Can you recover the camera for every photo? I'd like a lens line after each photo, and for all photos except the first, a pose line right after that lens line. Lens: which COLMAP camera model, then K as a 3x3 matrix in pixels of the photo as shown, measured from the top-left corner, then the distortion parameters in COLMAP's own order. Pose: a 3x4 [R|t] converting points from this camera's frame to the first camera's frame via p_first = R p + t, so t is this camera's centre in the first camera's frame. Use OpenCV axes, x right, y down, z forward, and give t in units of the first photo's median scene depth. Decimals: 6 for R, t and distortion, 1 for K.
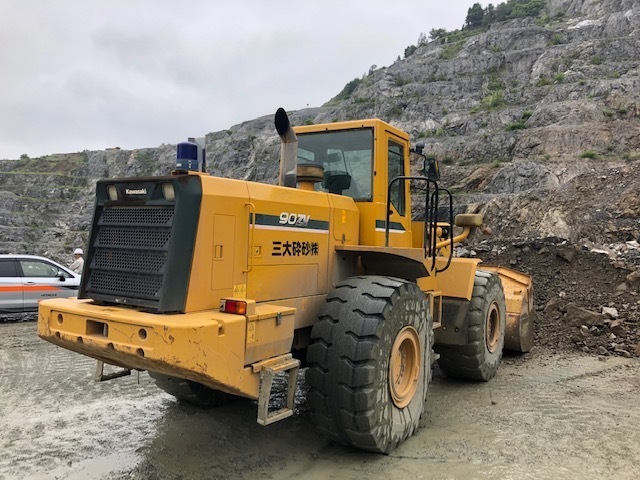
lens RADIAL K [[535.7, 0, 322.8], [0, 535.7, 239.8], [0, 0, 1]] dist [0.027793, -0.018116]
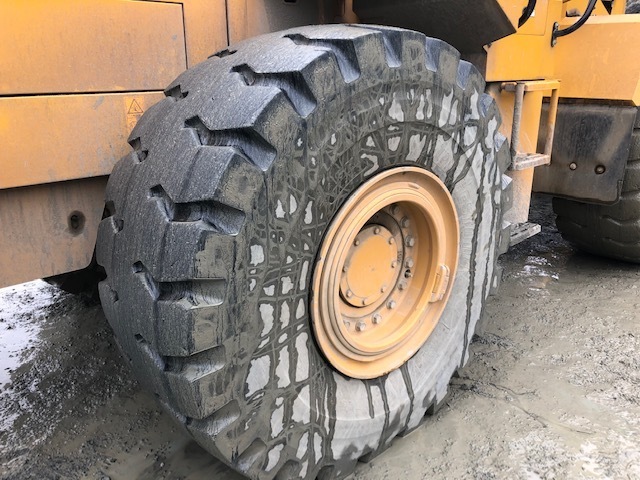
lens RADIAL K [[535.7, 0, 317.1], [0, 535.7, 236.0], [0, 0, 1]] dist [0.027793, -0.018116]
pose [[0.957256, 0.045497, -0.285641, 0.211078], [0.043443, 0.953733, 0.297498, 0.099243], [0.285960, -0.297191, 0.910991, 0.666083]]
